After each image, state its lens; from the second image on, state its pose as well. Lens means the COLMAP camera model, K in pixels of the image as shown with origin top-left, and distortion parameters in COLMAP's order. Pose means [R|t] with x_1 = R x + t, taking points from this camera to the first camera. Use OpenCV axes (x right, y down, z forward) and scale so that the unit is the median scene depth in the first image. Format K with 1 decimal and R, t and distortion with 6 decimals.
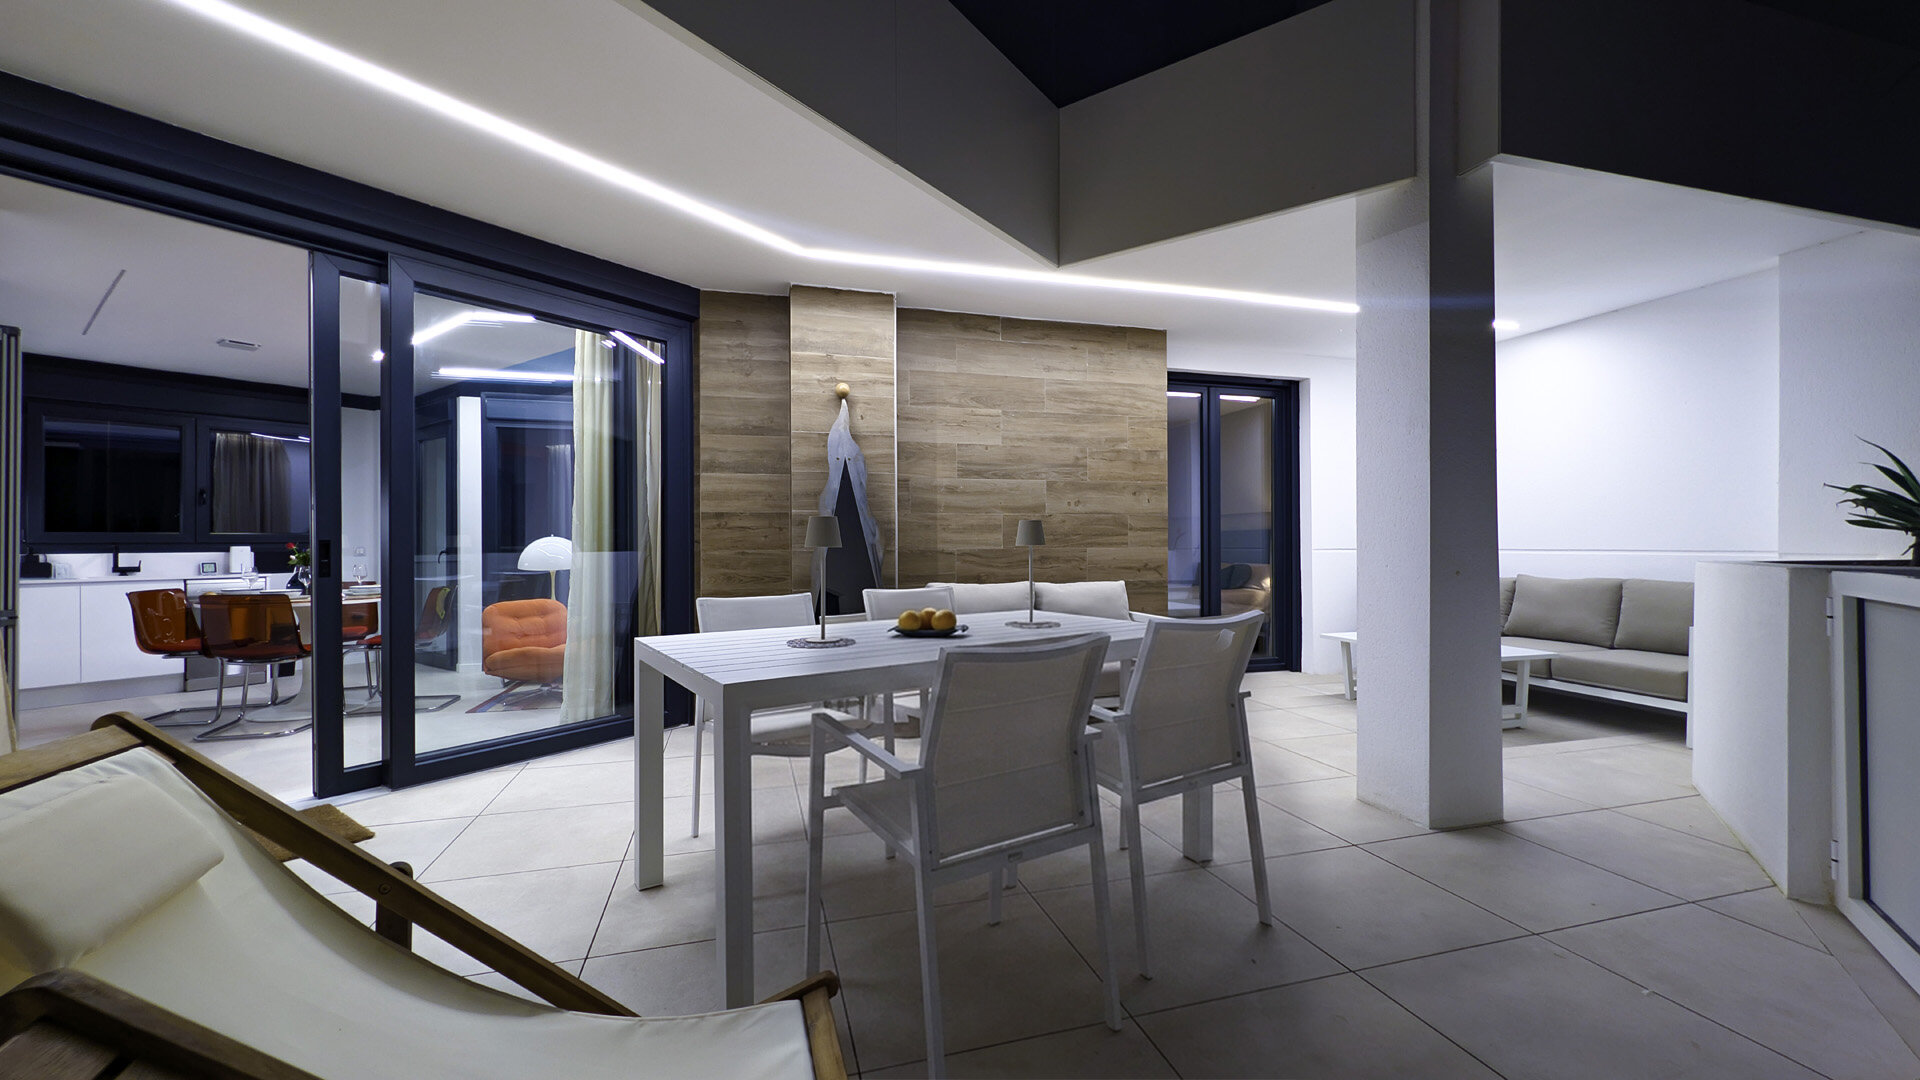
lens RADIAL K [[729.6, 0, 953.3], [0, 729.6, 536.9], [0, 0, 1]] dist [0.000254, -0.000002]
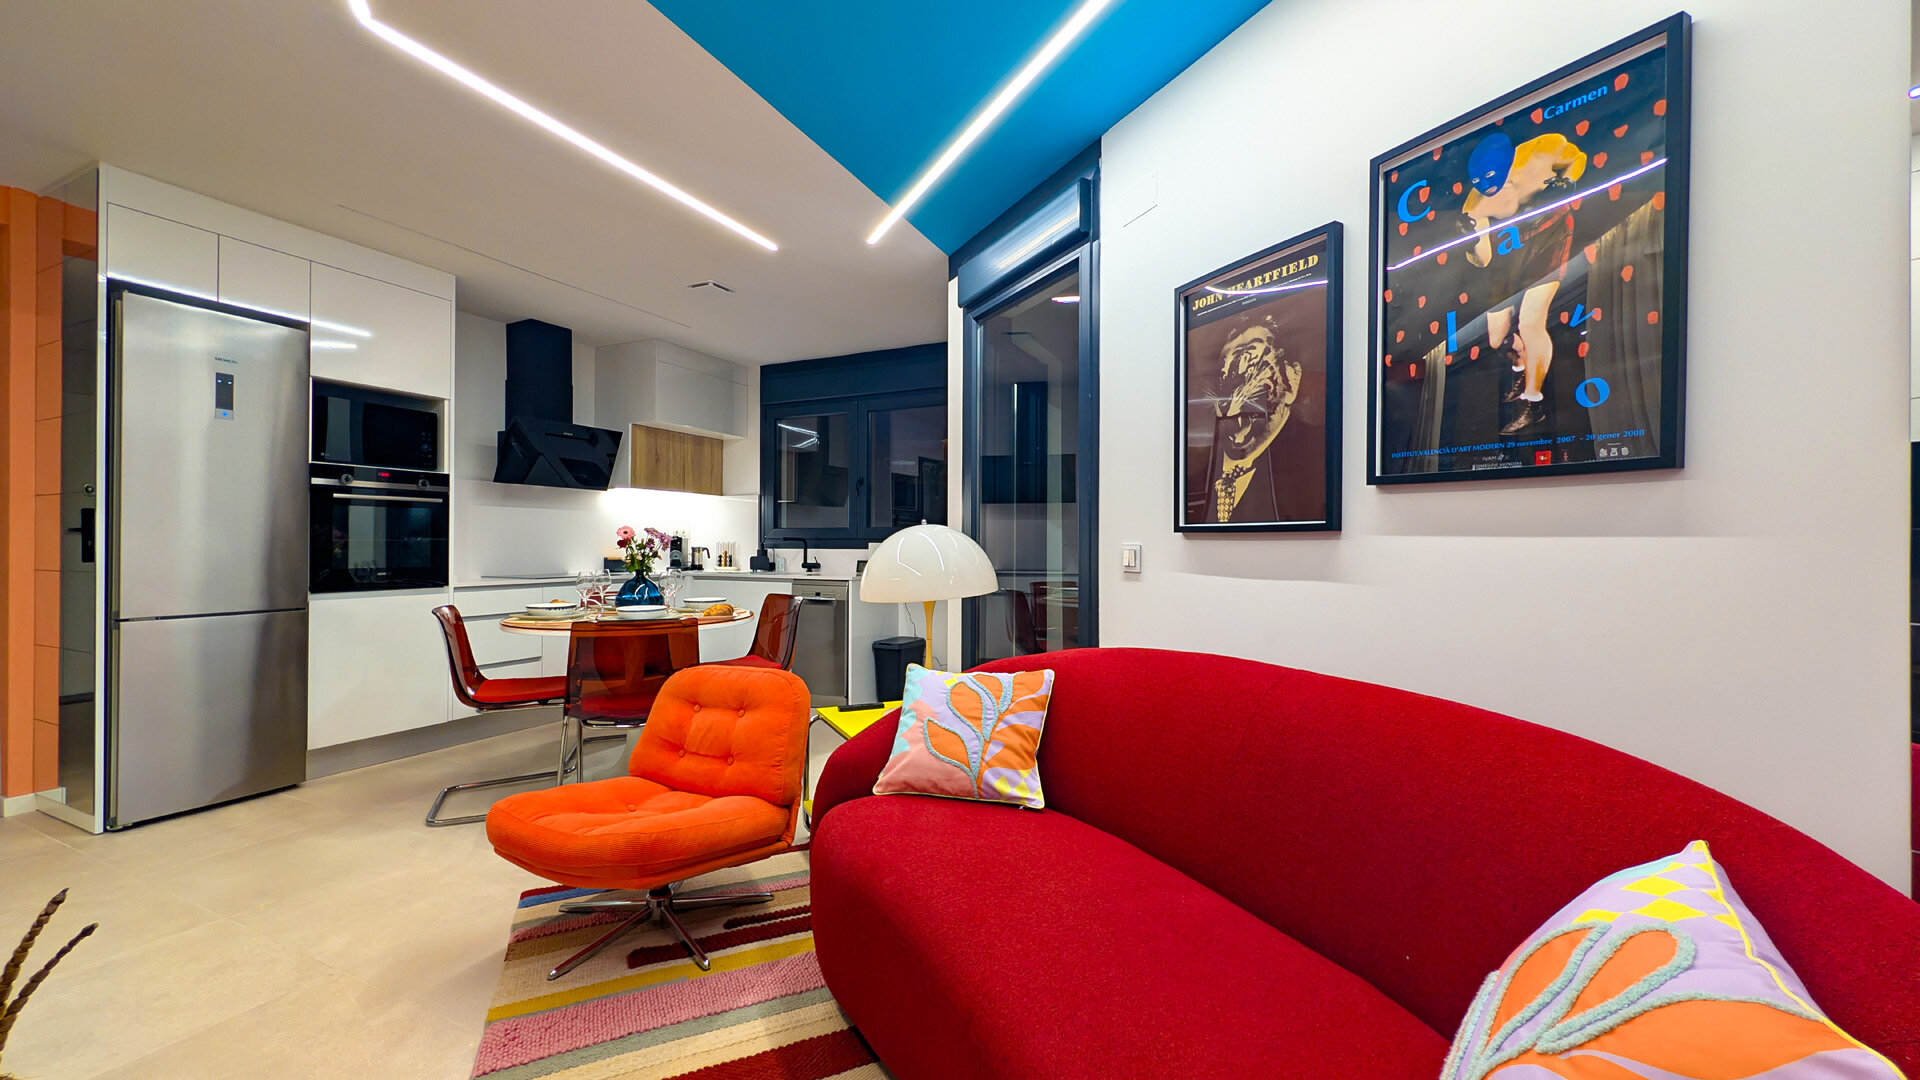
lens RADIAL K [[729.6, 0, 958.6], [0, 729.6, 548.0], [0, 0, 1]] dist [0.000254, -0.000002]
pose [[0.190706, 0.009818, -0.981598, -0.132774], [-0.000192, 0.999950, 0.009964, 0.011014], [0.981647, -0.001712, 0.190698, 1.005182]]
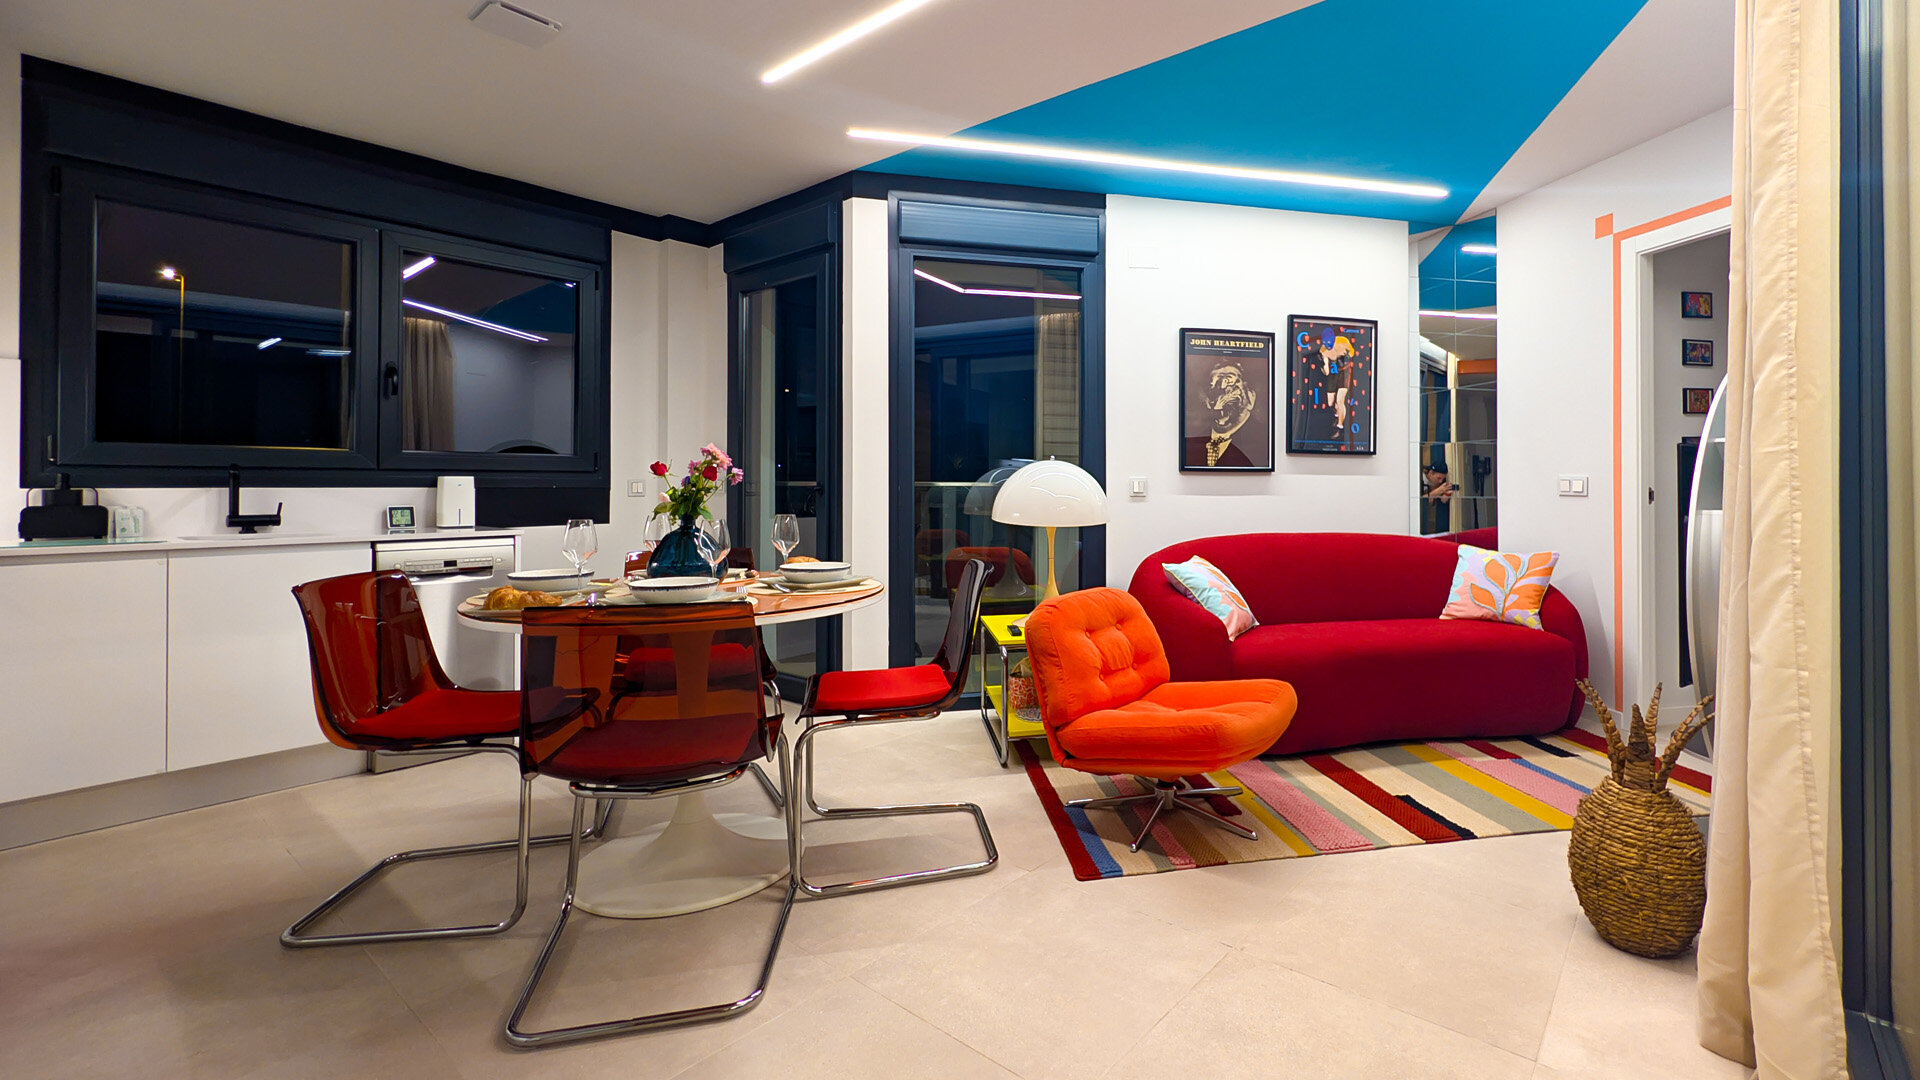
lens RADIAL K [[820.5, 0, 1073.6], [0, 820.5, 477.6], [0, 0, 1]] dist [0.000174, -0.000123]
pose [[0.999543, 0.003720, -0.029994, -0.560085], [-0.003827, 0.999987, -0.003495, 0.015145], [0.029980, 0.003608, 0.999544, 0.459610]]
